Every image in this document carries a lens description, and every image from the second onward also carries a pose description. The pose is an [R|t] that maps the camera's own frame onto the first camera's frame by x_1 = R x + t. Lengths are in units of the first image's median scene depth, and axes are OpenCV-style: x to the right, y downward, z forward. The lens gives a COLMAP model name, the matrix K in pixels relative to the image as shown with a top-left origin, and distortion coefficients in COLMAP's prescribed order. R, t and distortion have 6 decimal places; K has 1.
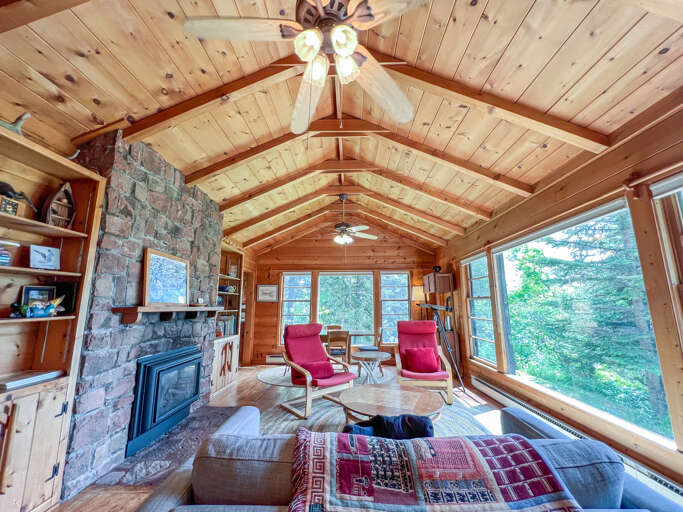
lens RADIAL K [[272.5, 0, 340.4], [0, 272.5, 256.7], [0, 0, 1]] dist [-0.002611, 0.000051]
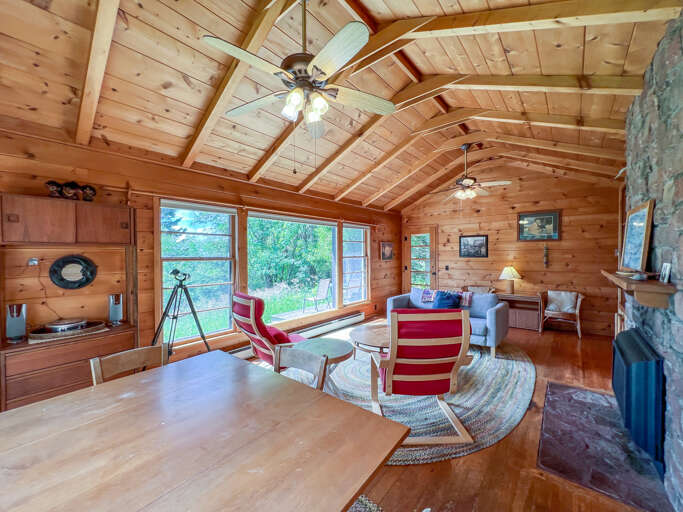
lens RADIAL K [[272.5, 0, 341.6], [0, 272.5, 256.0], [0, 0, 1]] dist [-0.002611, 0.000051]
pose [[-0.773303, 0.003466, 0.634027, -0.447540], [-0.103295, 0.985936, -0.131376, 0.302896], [-0.625566, -0.167085, -0.762070, 2.005868]]
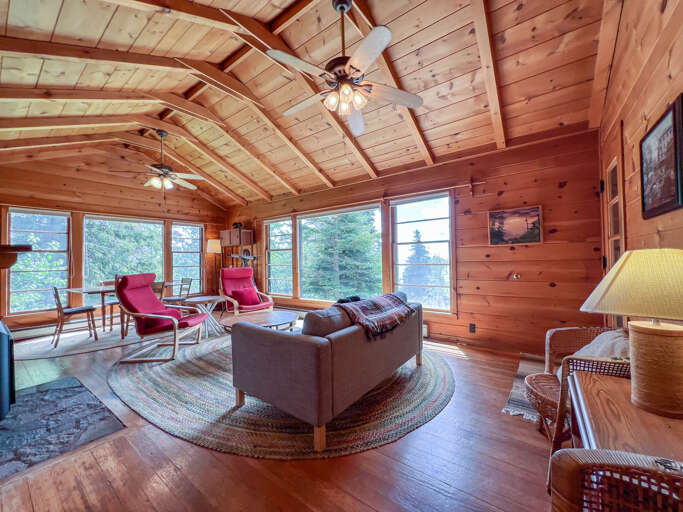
lens RADIAL K [[272.5, 0, 344.4], [0, 272.5, 257.7], [0, 0, 1]] dist [-0.002611, 0.000051]
pose [[0.573510, -0.003026, 0.819193, -0.625806], [-0.124886, 0.987982, 0.091081, 0.038082], [-0.809623, -0.154542, 0.566240, -0.059798]]
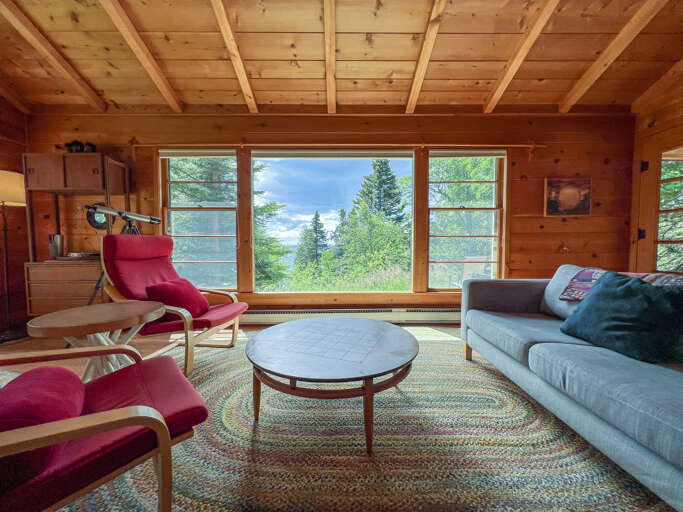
lens RADIAL K [[272.5, 0, 343.4], [0, 272.5, 259.2], [0, 0, 1]] dist [-0.002611, 0.000051]
pose [[-0.027782, -0.045586, 0.998574, -0.380256], [-0.172276, 0.984231, 0.040138, 0.284447], [-0.984657, -0.170916, -0.035197, 0.924193]]
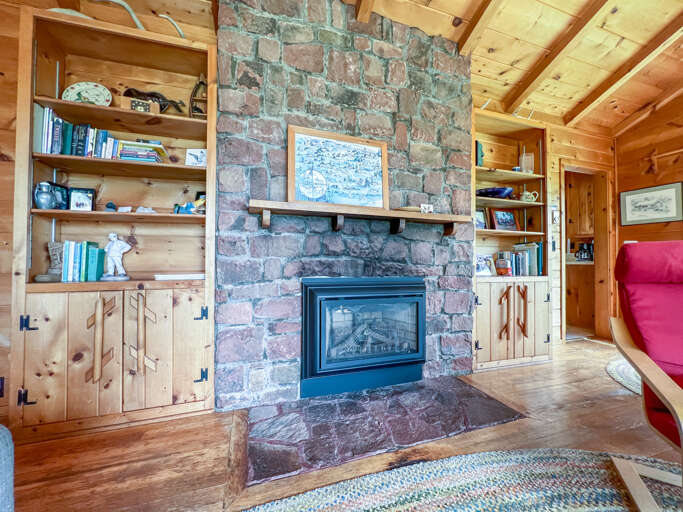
lens RADIAL K [[272.5, 0, 343.4], [0, 272.5, 256.9], [0, 0, 1]] dist [-0.002611, 0.000051]
pose [[0.335997, -0.009490, -0.941815, 0.000019], [0.160902, 0.985828, 0.047470, 0.246665], [0.928017, -0.167490, 0.332762, 0.707441]]
